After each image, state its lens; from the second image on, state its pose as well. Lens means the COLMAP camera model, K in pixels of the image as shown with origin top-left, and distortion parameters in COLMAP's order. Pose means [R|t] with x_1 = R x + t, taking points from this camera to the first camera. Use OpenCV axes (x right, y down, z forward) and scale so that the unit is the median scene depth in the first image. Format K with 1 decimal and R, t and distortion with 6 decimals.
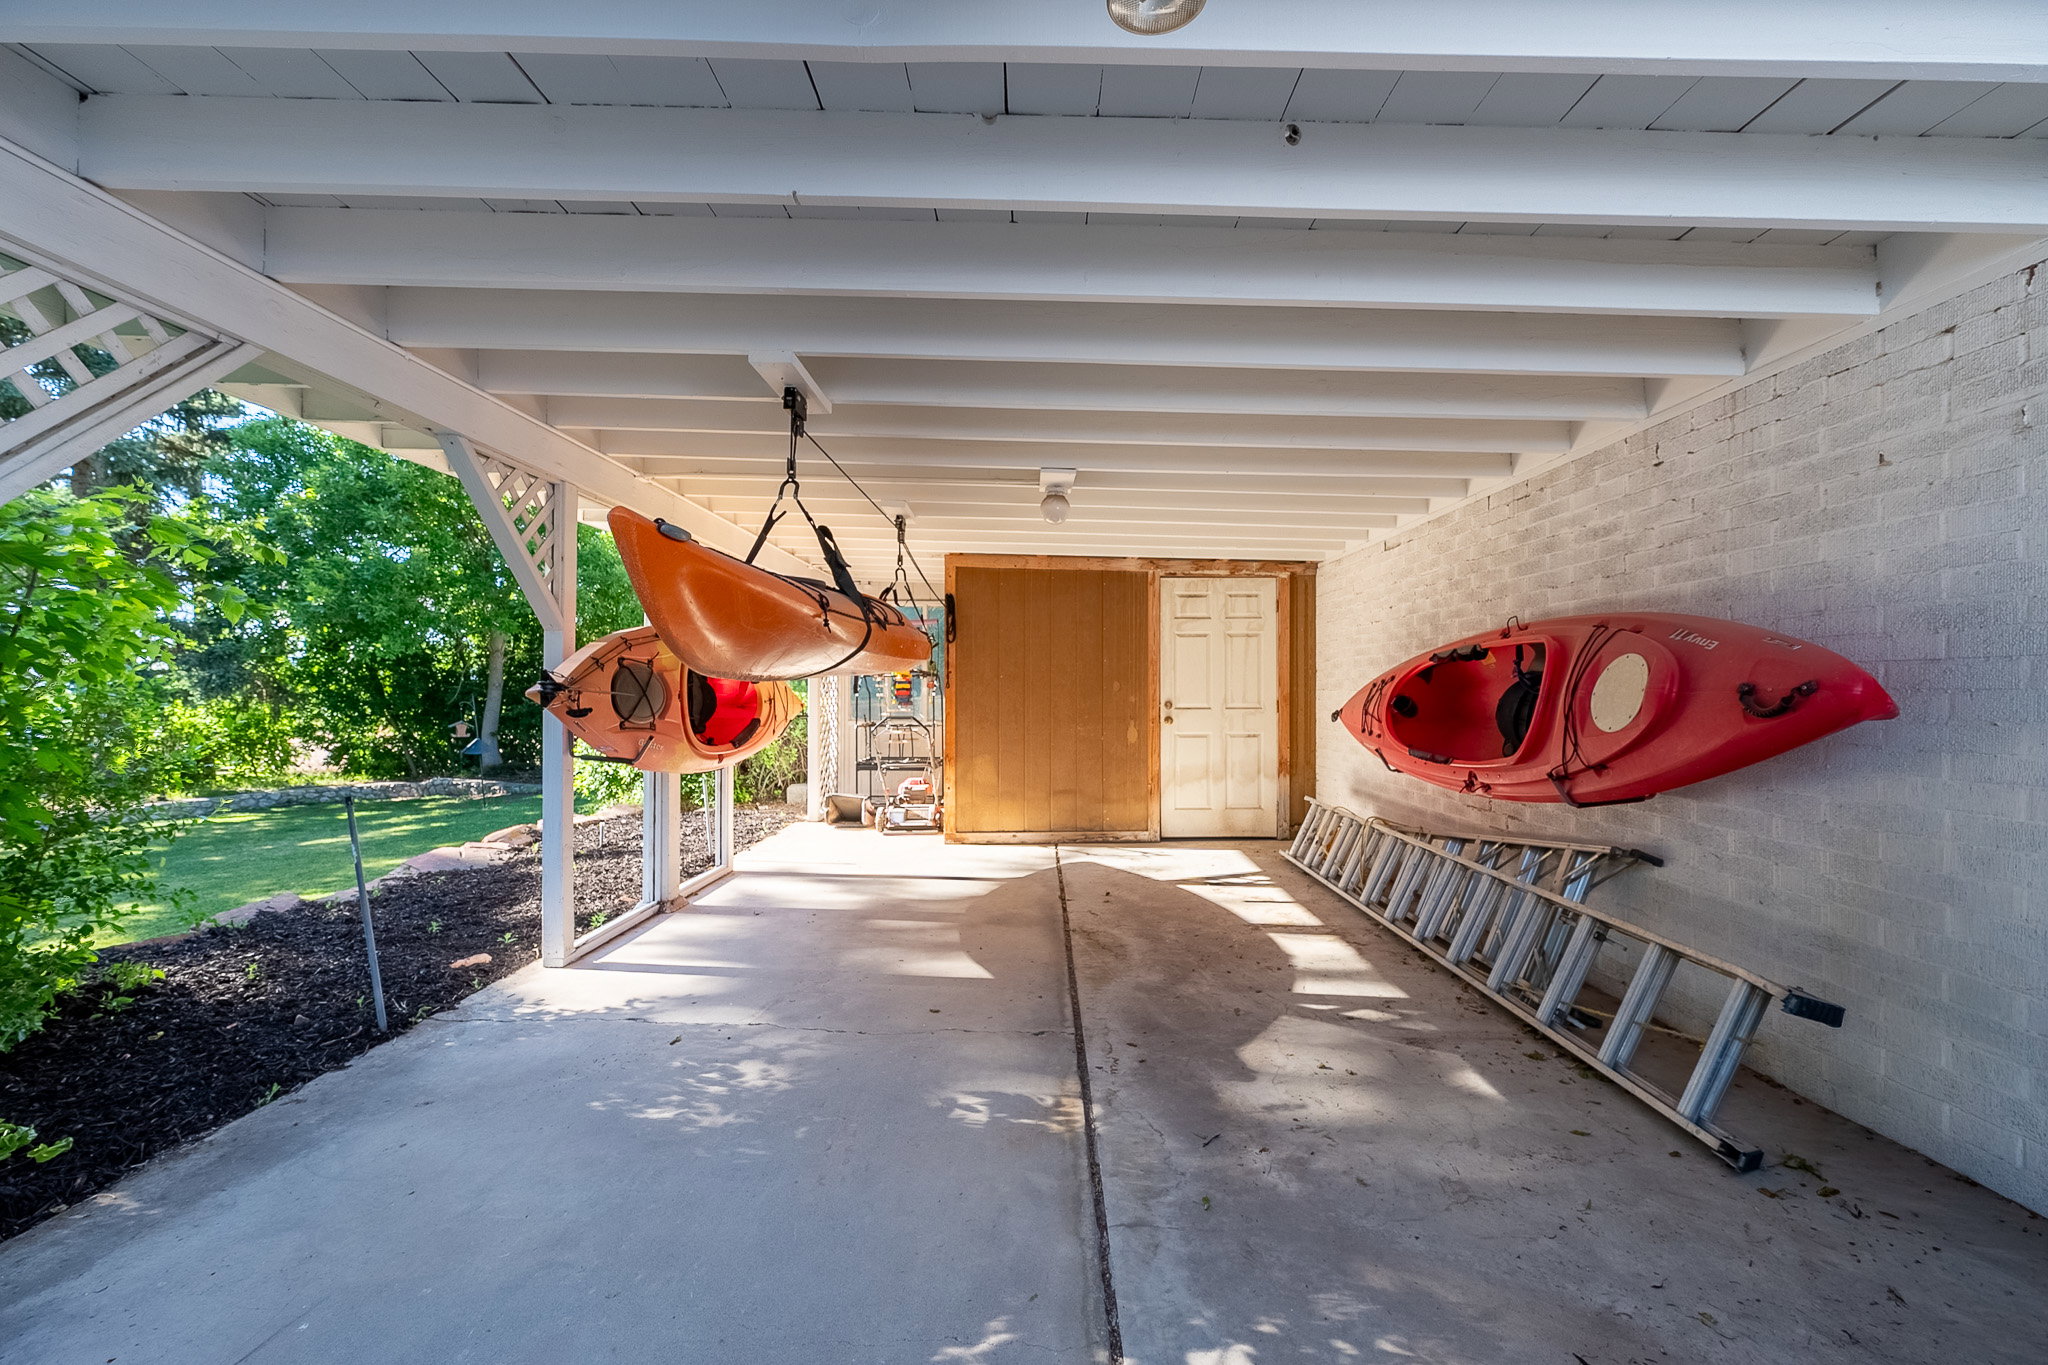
lens RADIAL K [[801.4, 0, 1024.5], [0, 801.4, 683.8], [0, 0, 1]] dist [-0.005402, 0.000867]
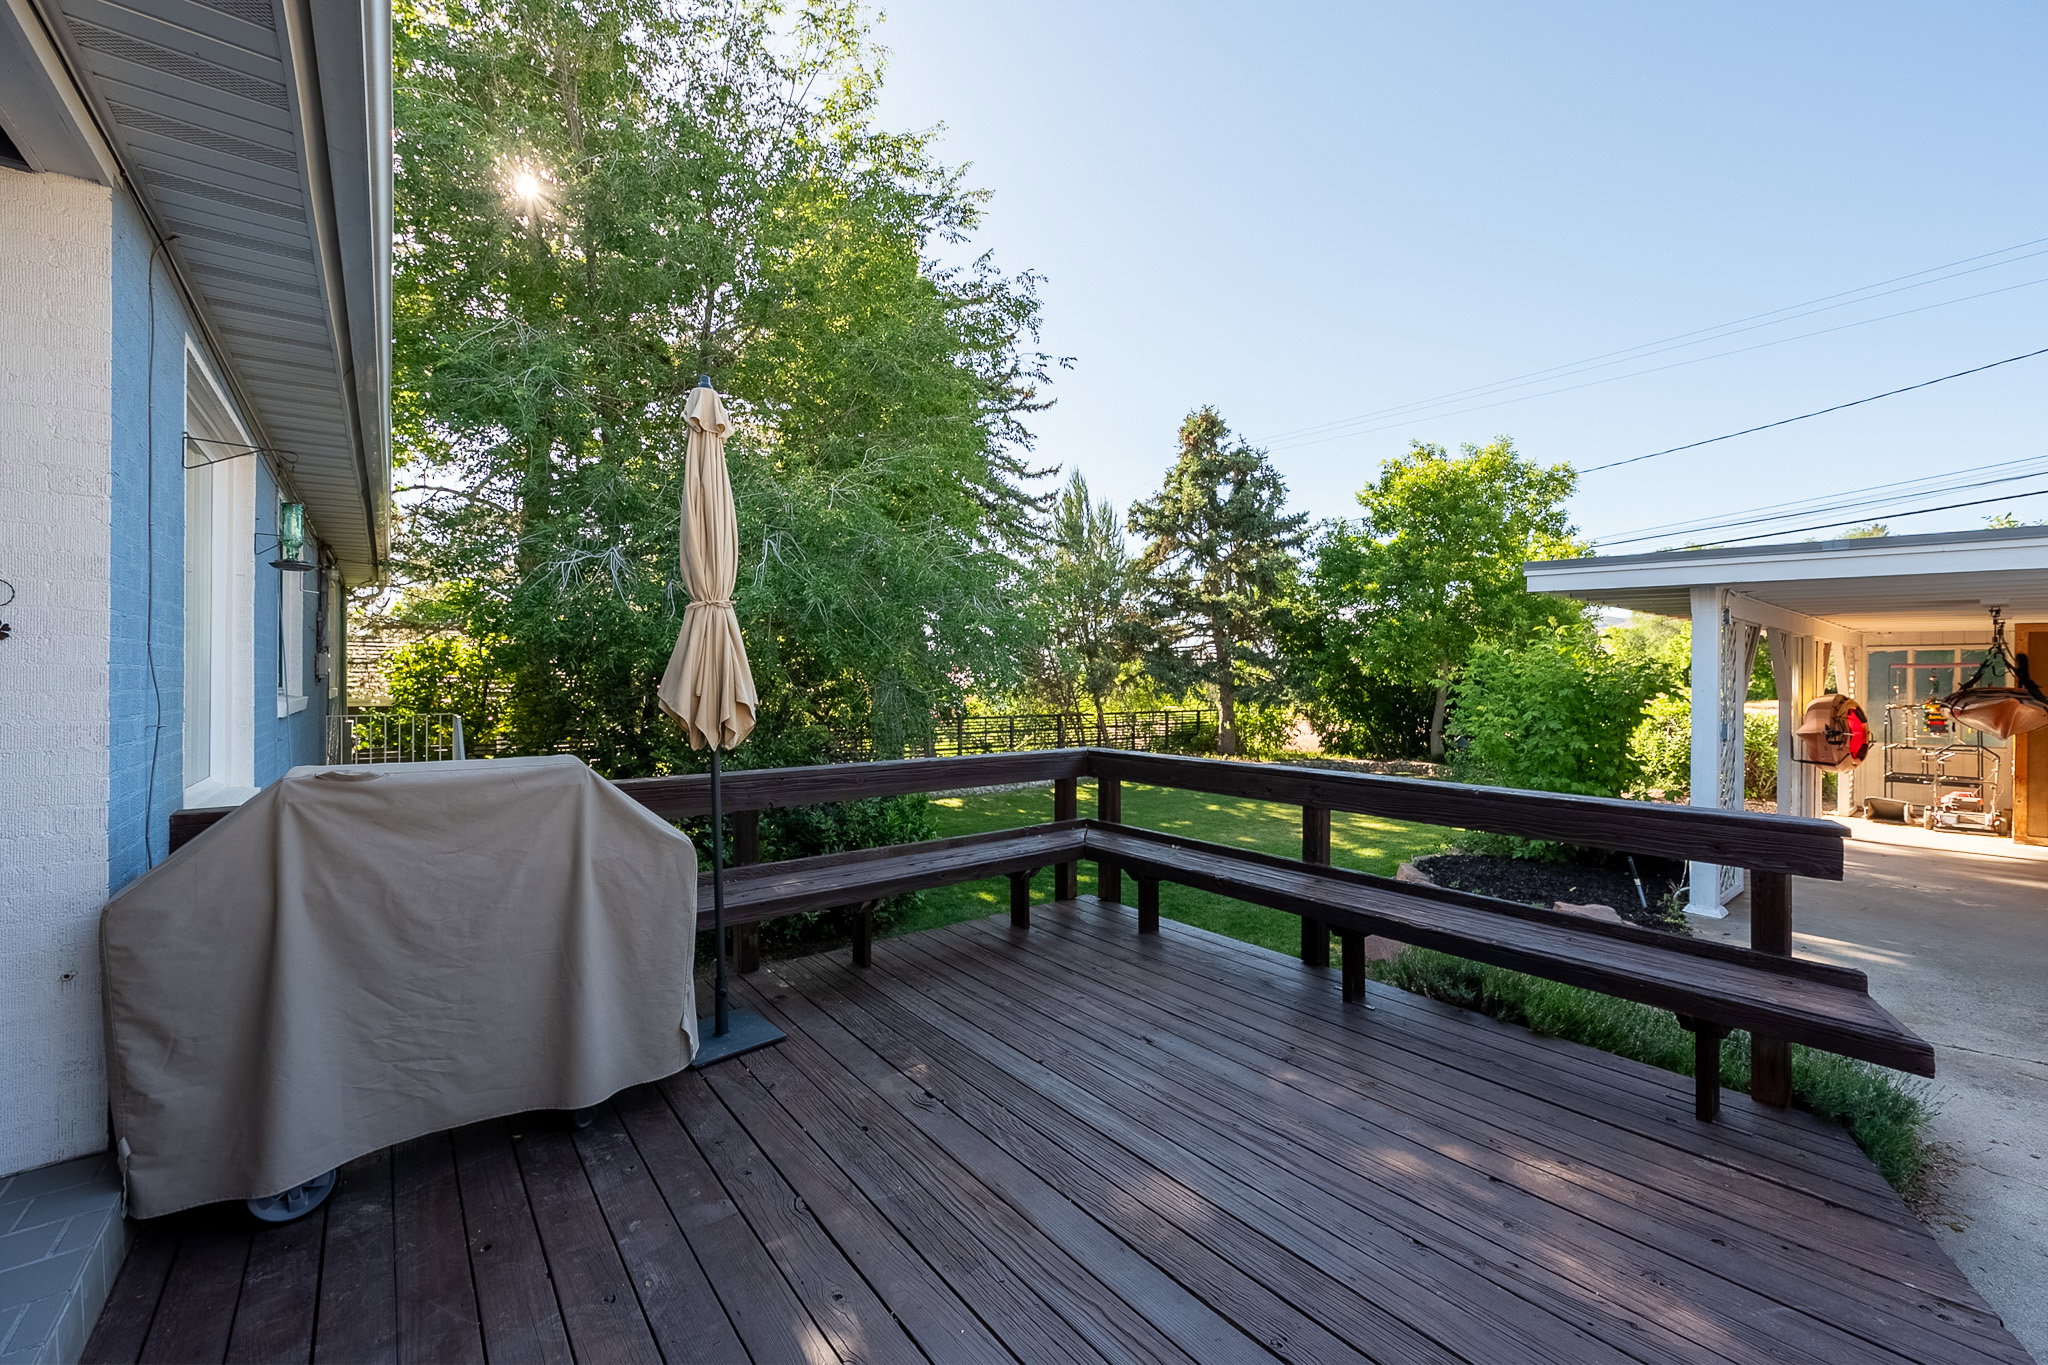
lens RADIAL K [[801.4, 0, 1025.6], [0, 801.4, 686.1], [0, 0, 1]] dist [-0.005402, 0.000867]
pose [[0.642304, 0.004297, -0.766438, -0.140729], [0.003409, 0.999958, 0.008463, -0.075326], [0.766442, -0.008049, 0.642263, -1.084741]]
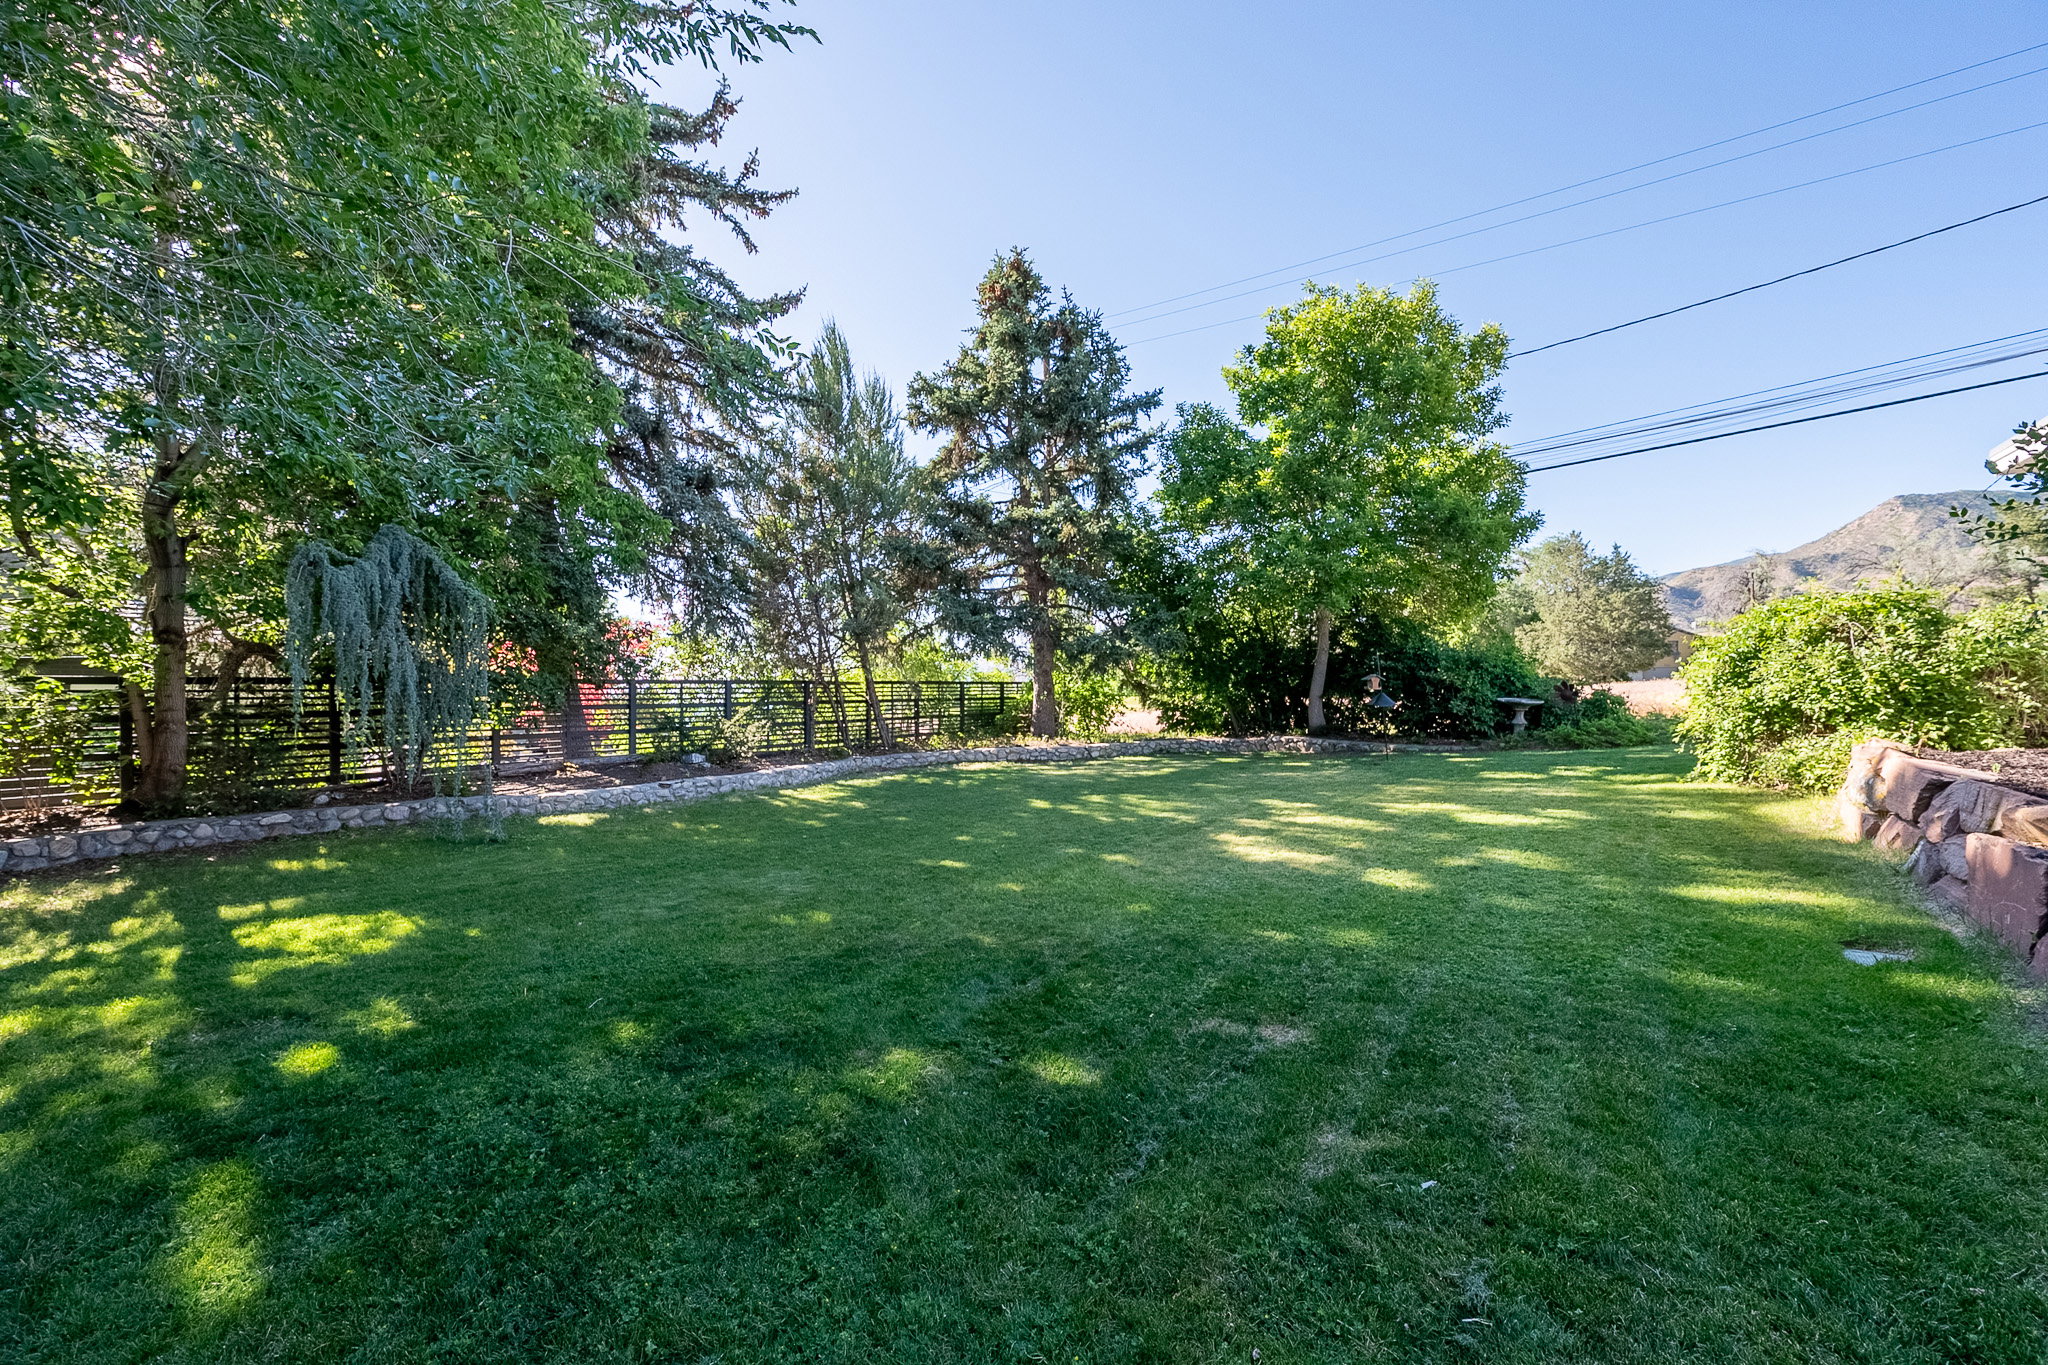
lens RADIAL K [[801.4, 0, 1020.7], [0, 801.4, 685.2], [0, 0, 1]] dist [-0.005402, 0.000867]
pose [[0.822928, -0.004508, -0.568127, -0.941104], [0.006747, 0.999976, 0.001839, 0.105200], [0.568105, -0.005346, 0.822939, -0.235073]]
